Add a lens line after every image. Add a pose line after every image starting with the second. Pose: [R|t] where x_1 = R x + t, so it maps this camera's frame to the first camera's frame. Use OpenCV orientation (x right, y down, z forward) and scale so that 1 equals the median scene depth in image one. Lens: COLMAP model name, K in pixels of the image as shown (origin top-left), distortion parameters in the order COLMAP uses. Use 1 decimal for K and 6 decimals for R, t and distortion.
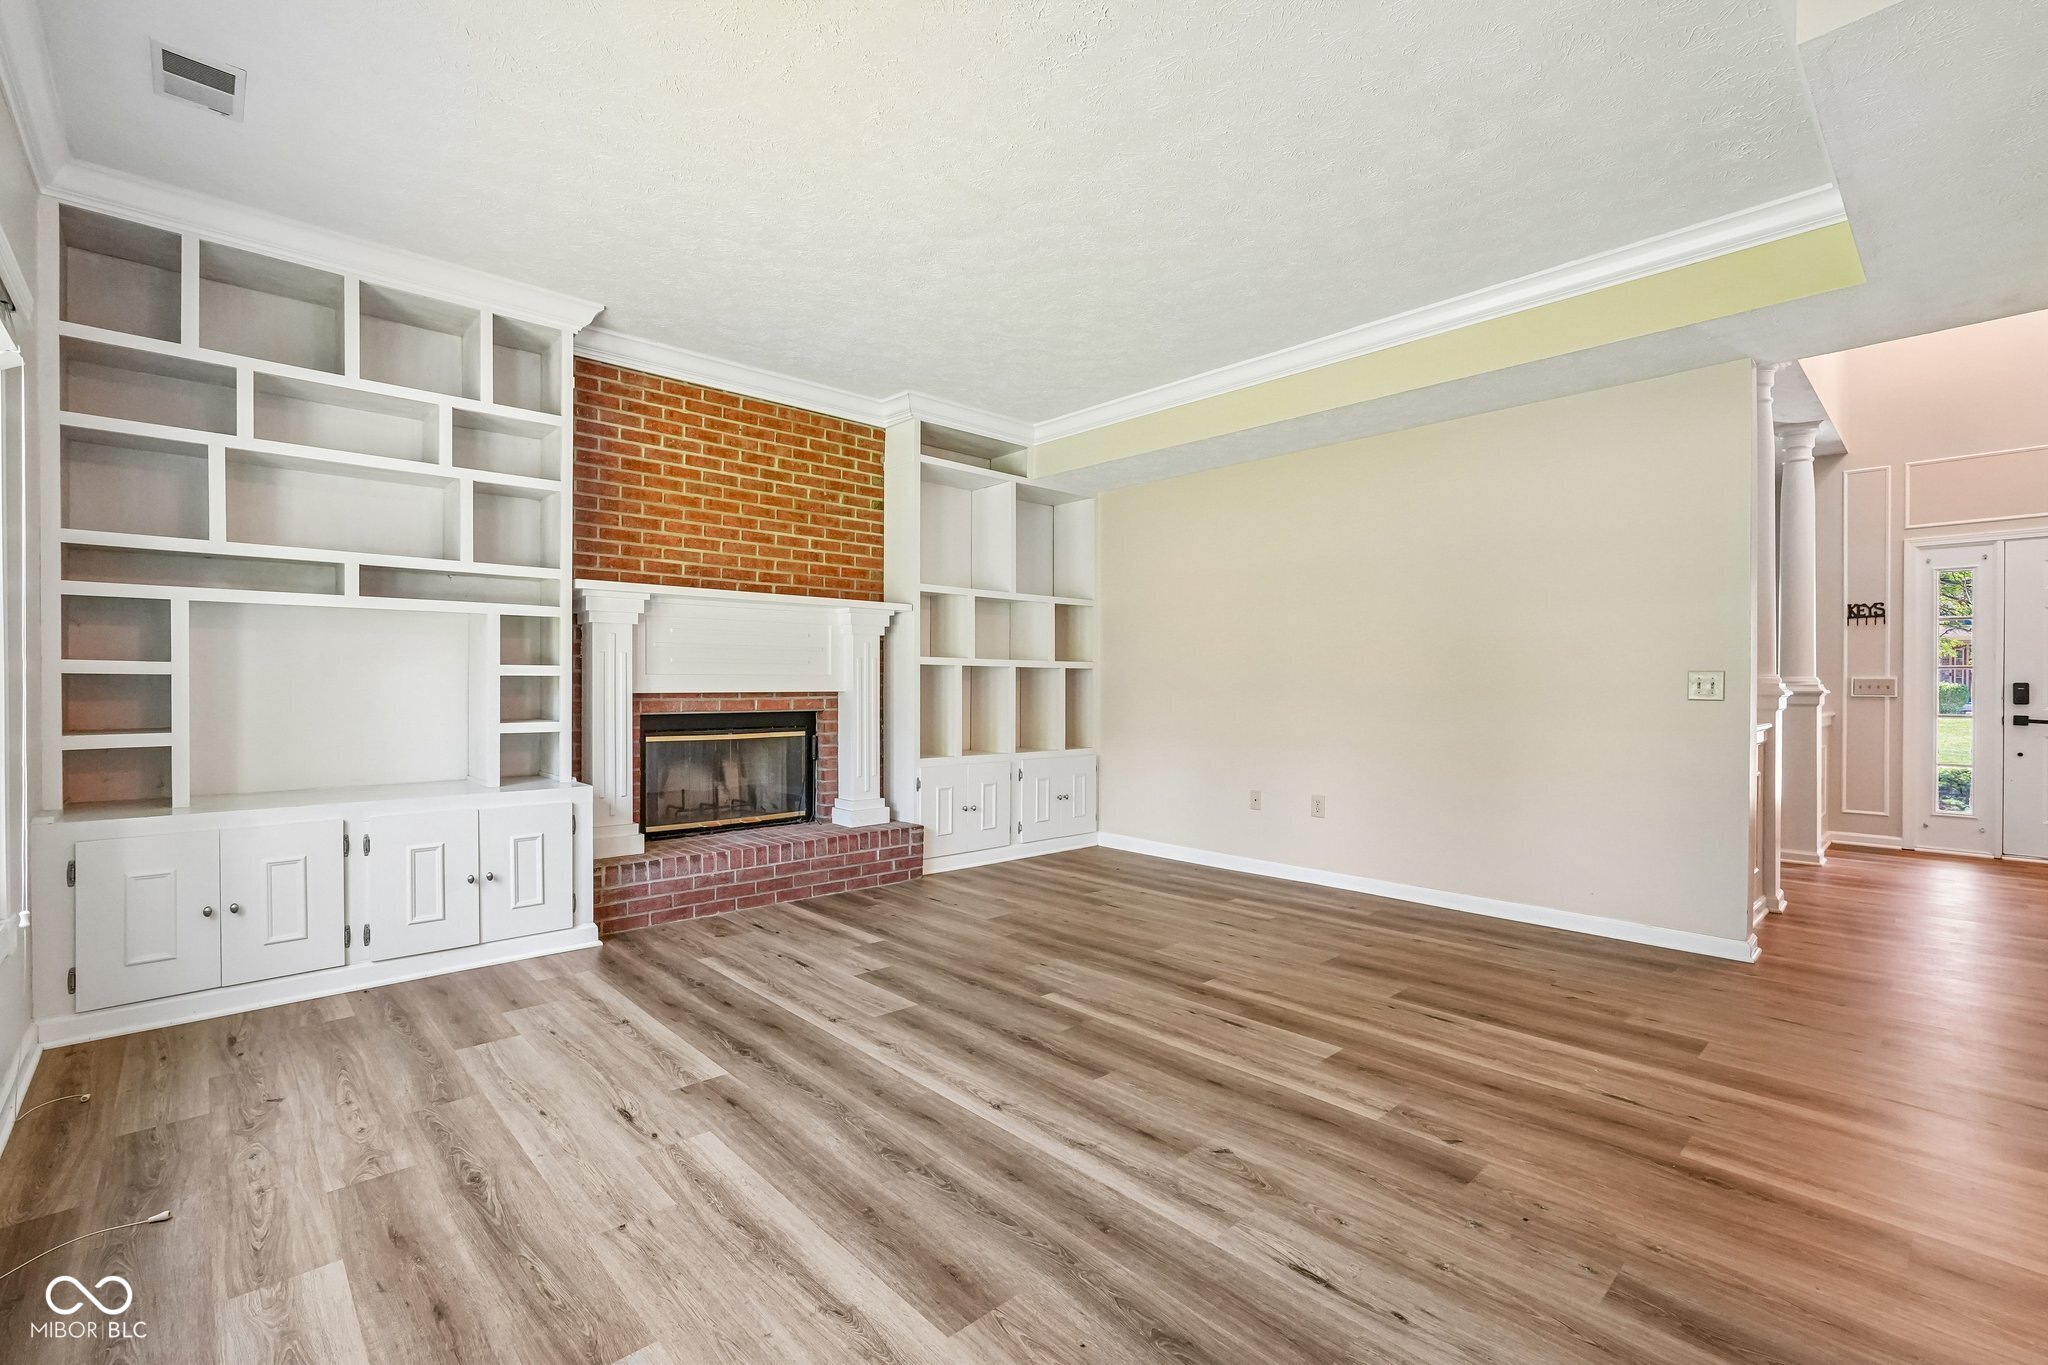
lens RADIAL K [[901.1, 0, 1021.8], [0, 901.1, 686.4], [0, 0, 1]] dist [-0.019294, 0.009883]
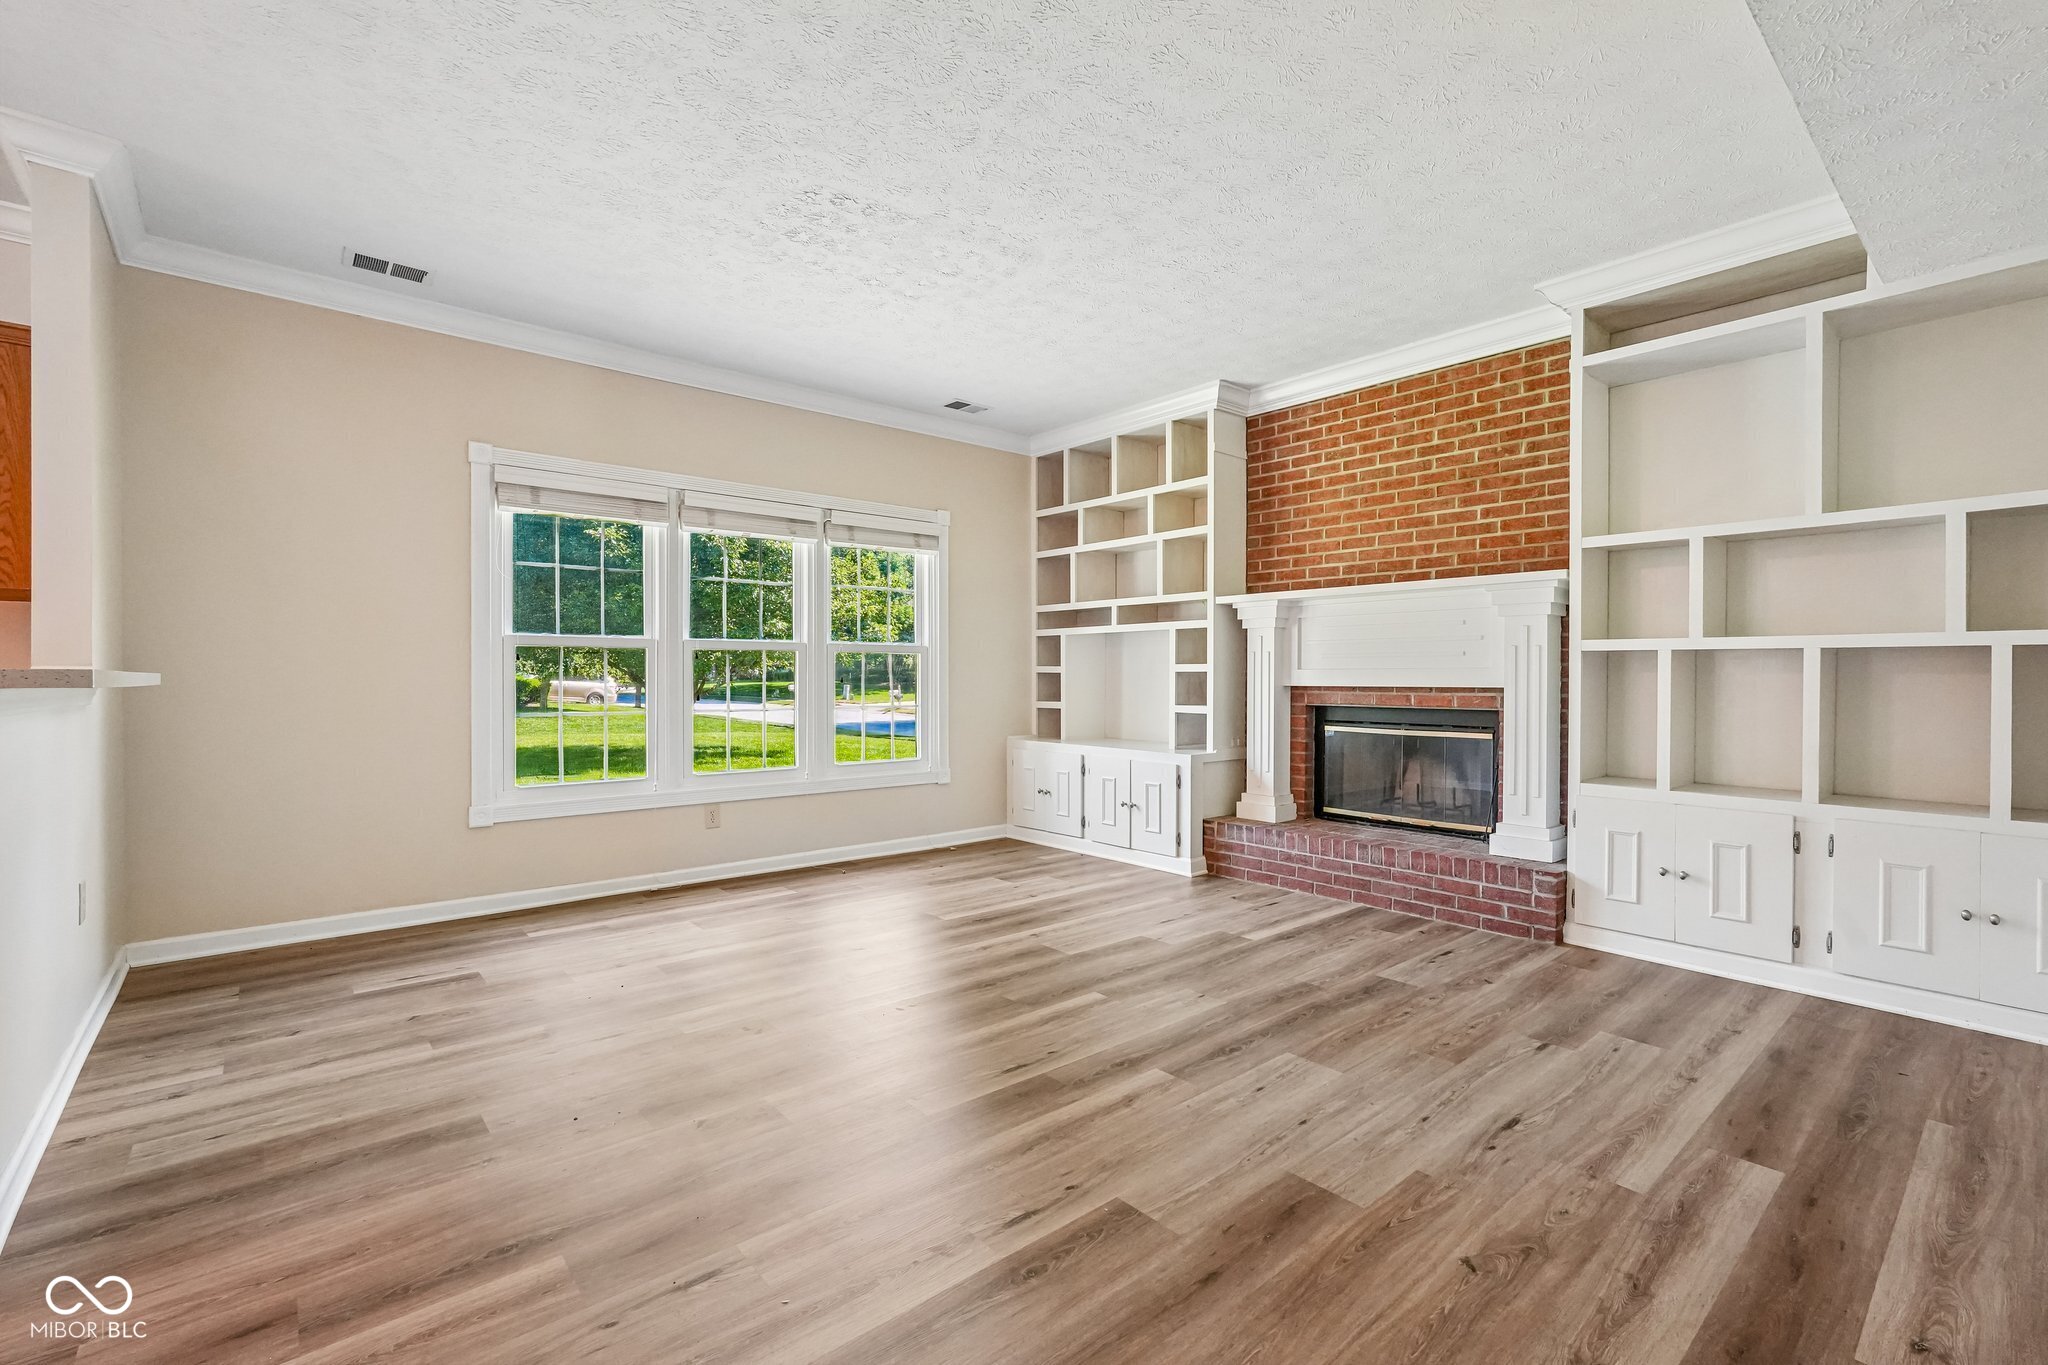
lens RADIAL K [[901.1, 0, 1021.8], [0, 901.1, 686.4], [0, 0, 1]] dist [-0.019294, 0.009883]
pose [[-0.047650, 0.008049, -0.998832, 0.714746], [-0.006194, 0.999946, 0.008354, 0.000611], [0.998845, 0.006585, -0.047597, 0.681955]]
